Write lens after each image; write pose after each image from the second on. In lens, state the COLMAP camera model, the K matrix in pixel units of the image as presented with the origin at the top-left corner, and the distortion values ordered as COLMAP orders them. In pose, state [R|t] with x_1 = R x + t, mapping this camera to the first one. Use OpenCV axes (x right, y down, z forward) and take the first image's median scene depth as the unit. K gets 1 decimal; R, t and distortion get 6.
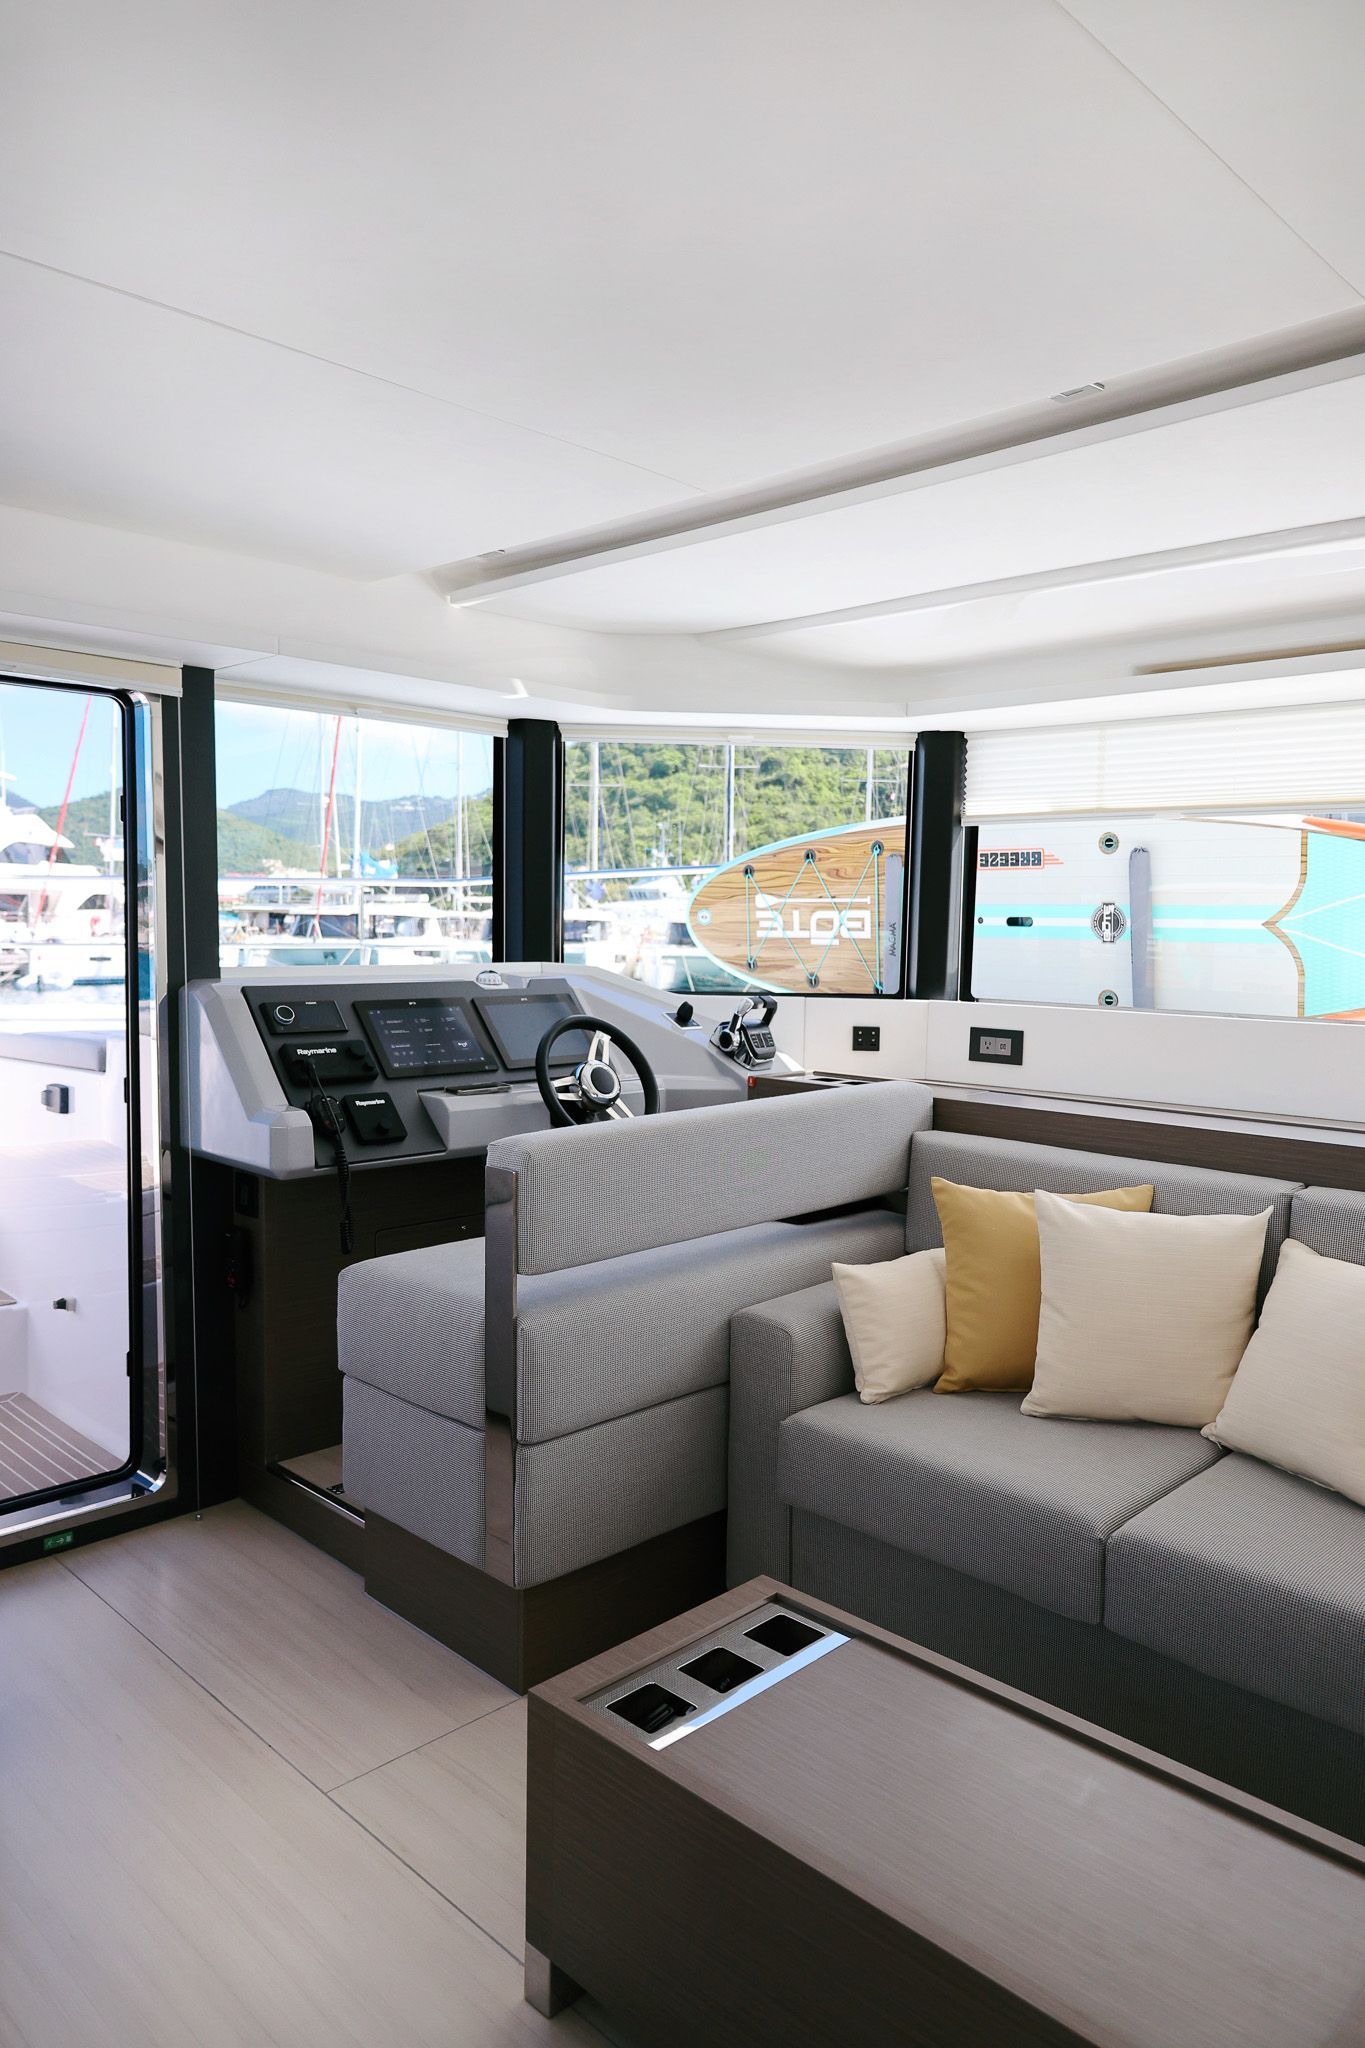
lens RADIAL K [[1405.9, 0, 682.5], [0, 1405.9, 1024.0], [0, 0, 1]] dist [-0.000922, 0.000216]
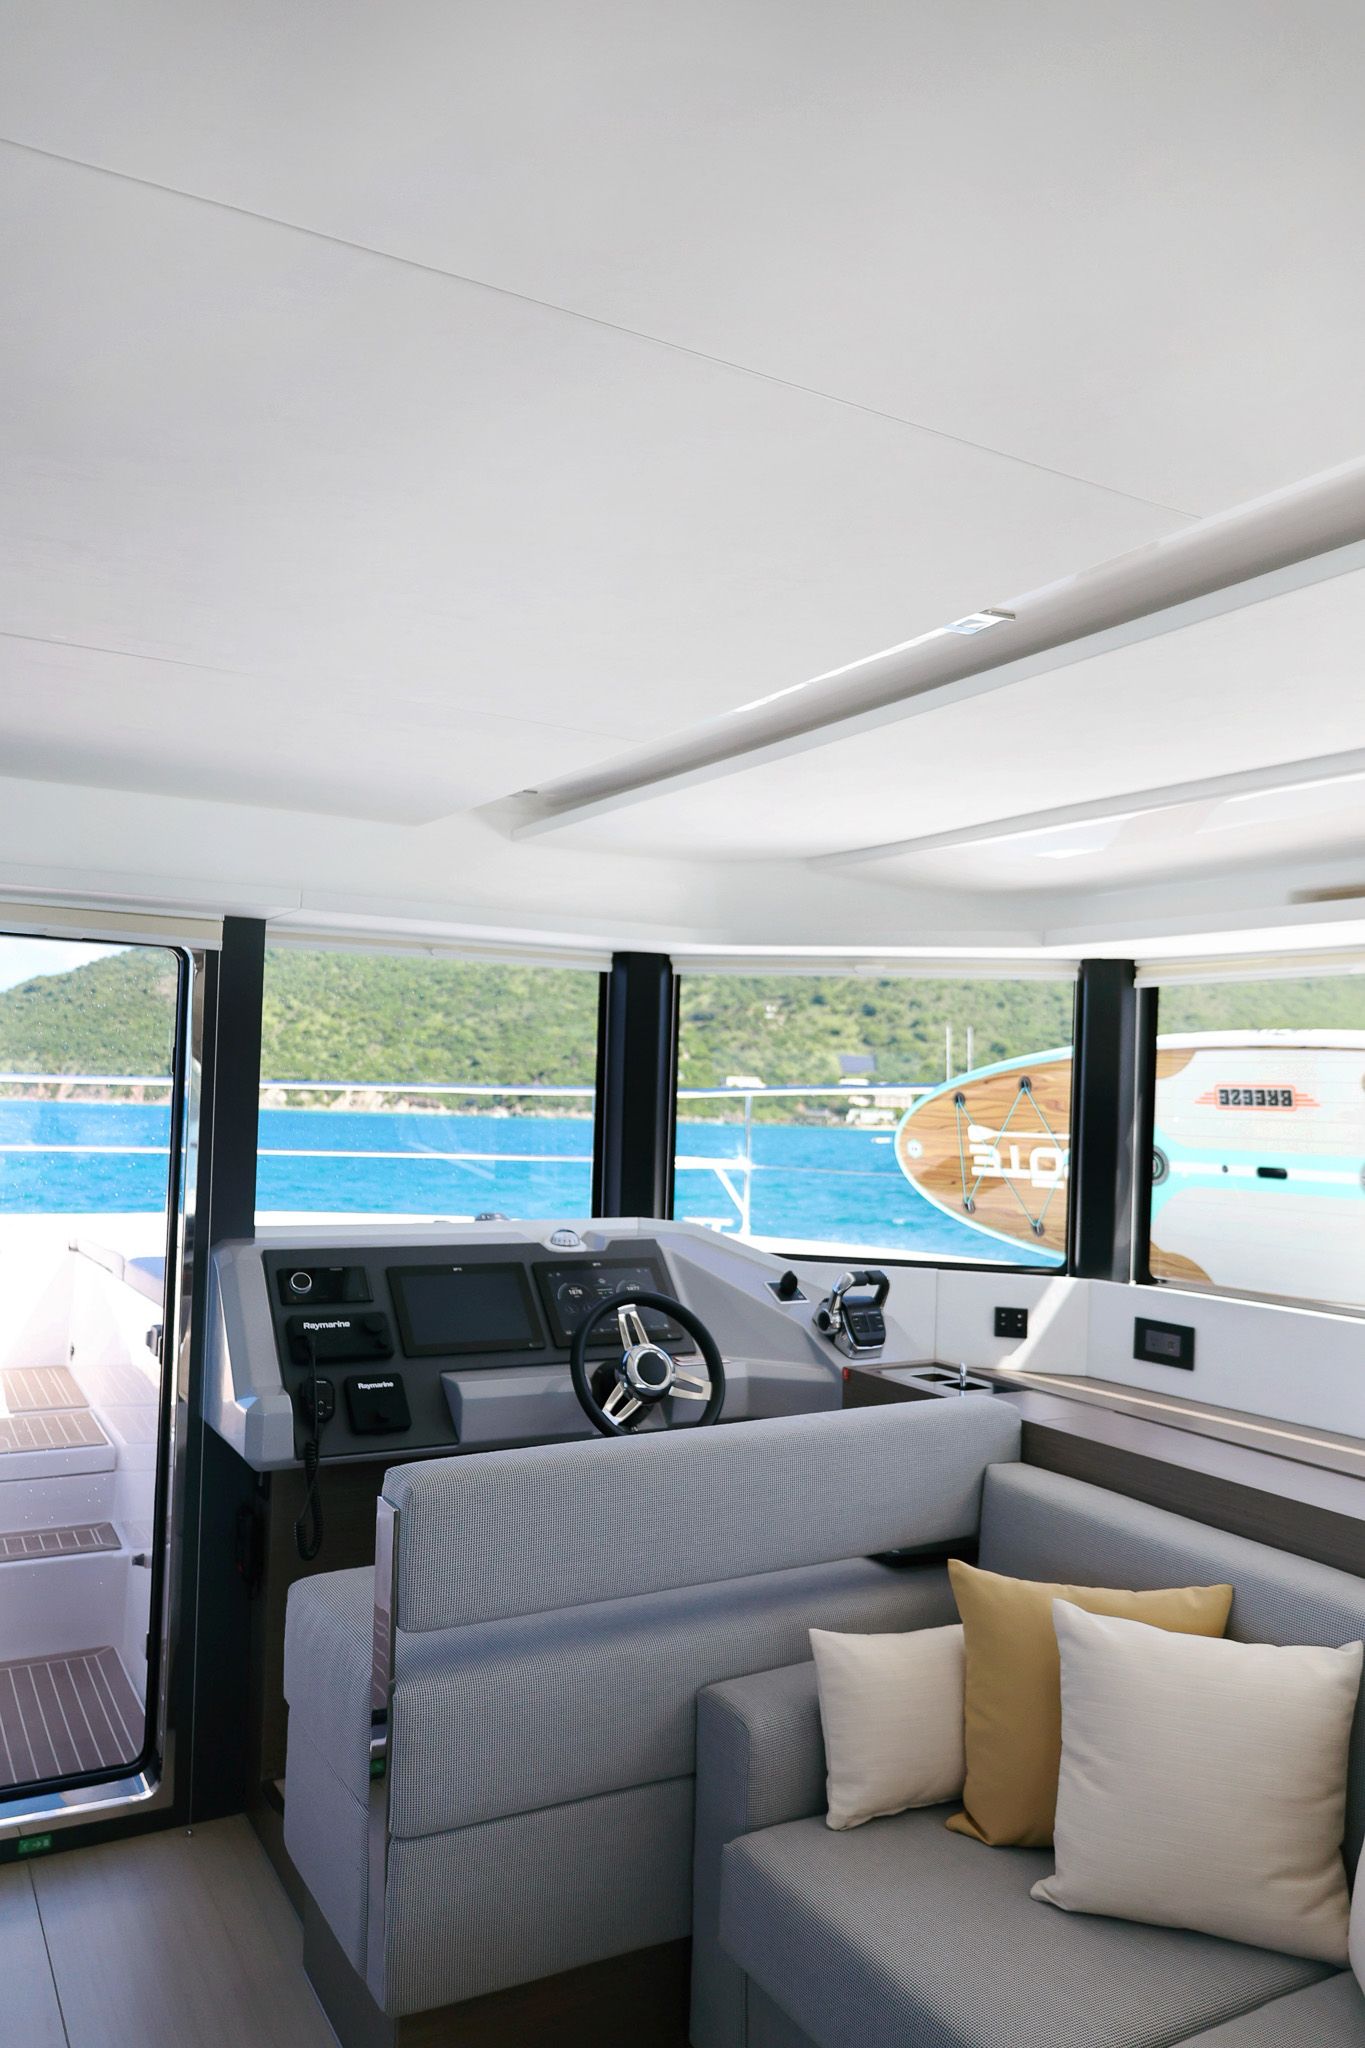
lens RADIAL K [[1501.1, 0, 682.5], [0, 1501.1, 1024.0], [0, 0, 1]] dist [-0.002349, 0.002558]
pose [[0.963565, 0.001637, -0.267469, 0.192898], [-0.034392, 0.992439, -0.117822, -0.057724], [0.265253, 0.122728, 0.956336, 0.076197]]
